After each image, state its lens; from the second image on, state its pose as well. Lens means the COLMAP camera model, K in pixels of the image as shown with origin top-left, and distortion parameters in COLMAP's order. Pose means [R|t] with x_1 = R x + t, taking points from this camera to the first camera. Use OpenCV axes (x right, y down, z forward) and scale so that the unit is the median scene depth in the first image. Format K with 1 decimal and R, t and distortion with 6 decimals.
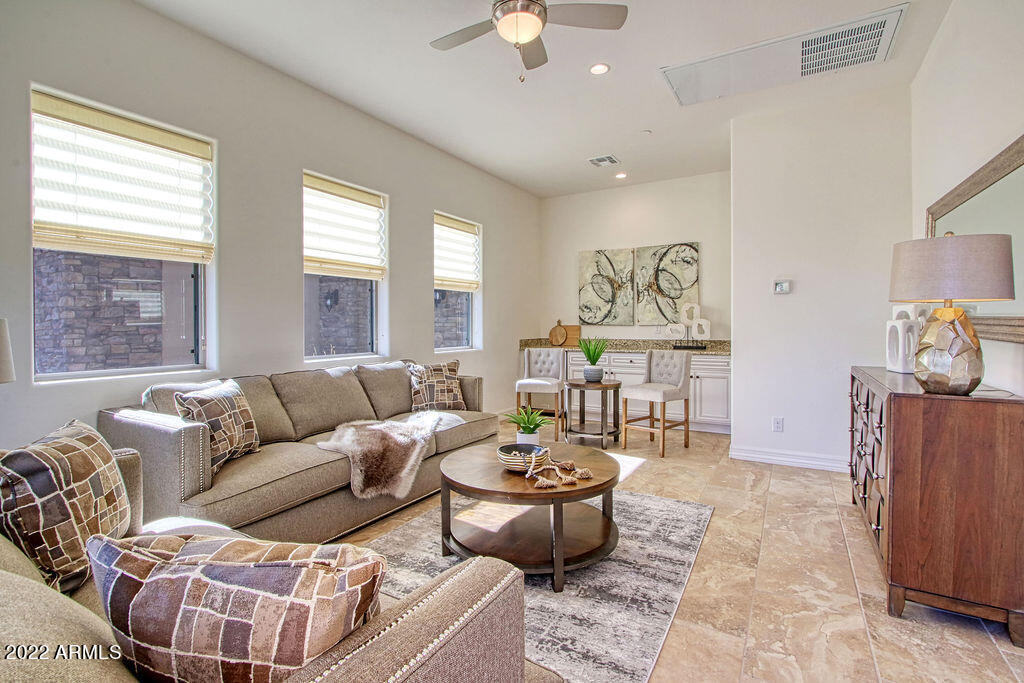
lens RADIAL K [[480.4, 0, 510.1], [0, 480.4, 333.6], [0, 0, 1]] dist [-0.017252, 0.002058]
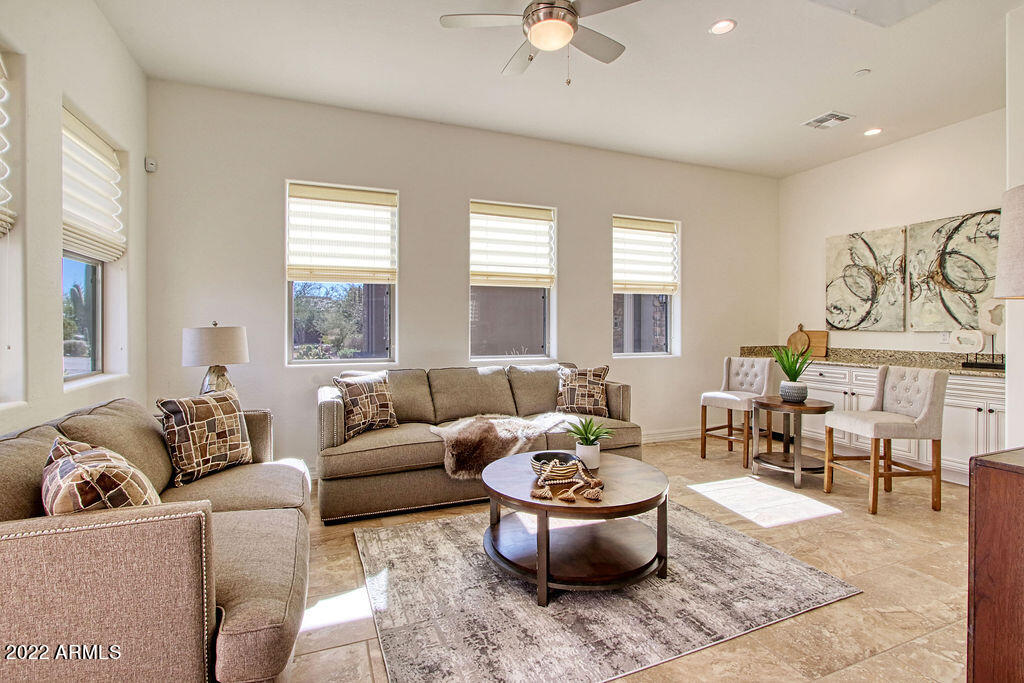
lens RADIAL K [[480.4, 0, 504.4], [0, 480.4, 333.9], [0, 0, 1]] dist [-0.017252, 0.002058]
pose [[0.793713, 0.012999, -0.608154, 0.359106], [-0.014705, 0.999890, 0.002180, -0.010415], [0.608115, 0.007212, 0.793816, 0.098360]]
